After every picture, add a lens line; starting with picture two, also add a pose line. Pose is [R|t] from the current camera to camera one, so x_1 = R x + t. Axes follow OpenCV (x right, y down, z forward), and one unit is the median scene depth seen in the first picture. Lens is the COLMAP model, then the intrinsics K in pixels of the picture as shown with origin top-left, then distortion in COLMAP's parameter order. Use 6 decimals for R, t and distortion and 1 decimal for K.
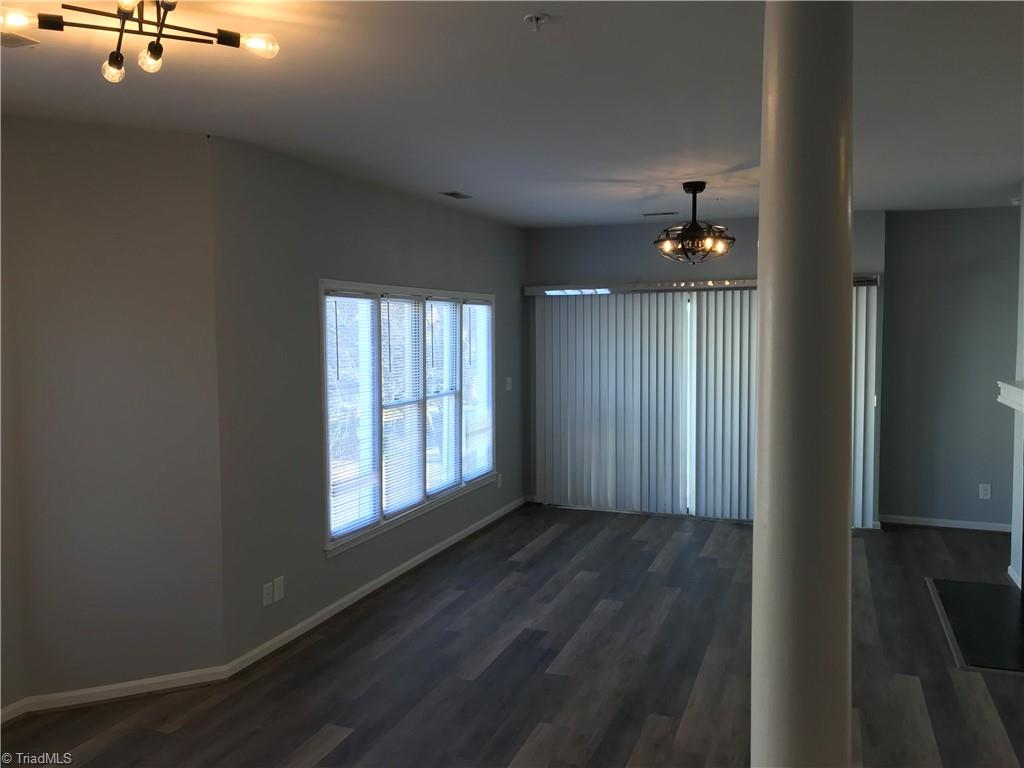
lens RADIAL K [[843.6, 0, 510.3], [0, 843.6, 379.9], [0, 0, 1]] dist [0.069749, -0.020723]
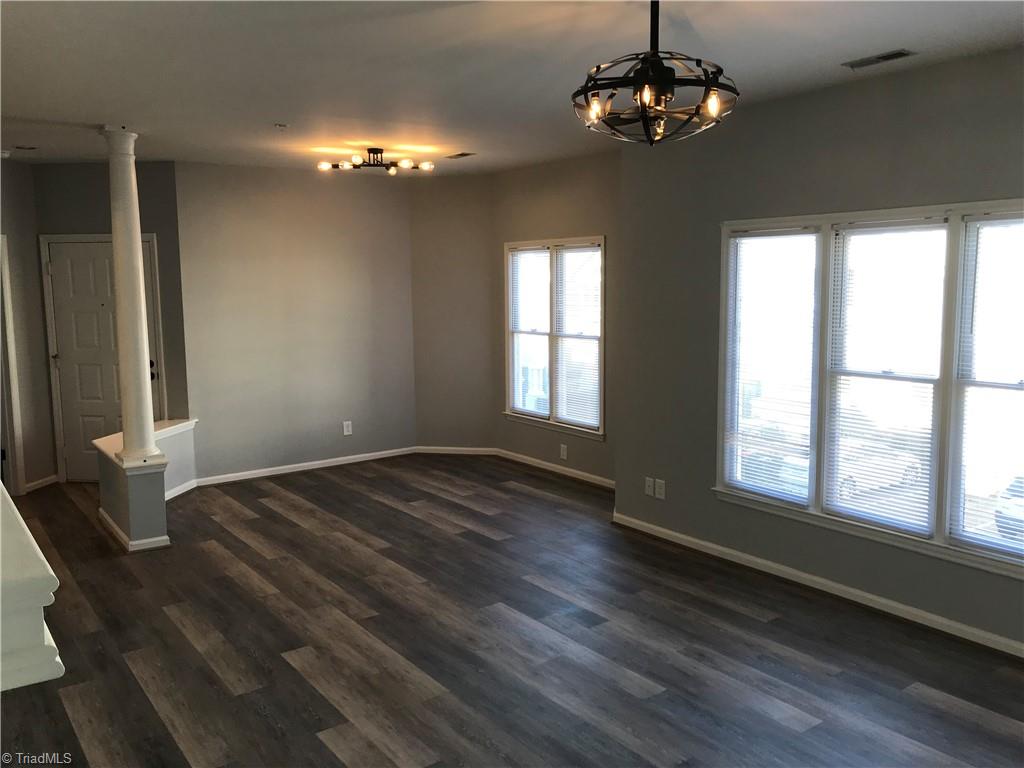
lens RADIAL K [[843.6, 0, 510.8], [0, 843.6, 385.3], [0, 0, 1]] dist [0.069749, -0.020723]
pose [[-0.553910, 0.116410, -0.824398, 0.829110], [-0.039136, 0.985442, 0.165445, -0.091774], [0.831656, 0.123905, -0.541290, 1.475498]]
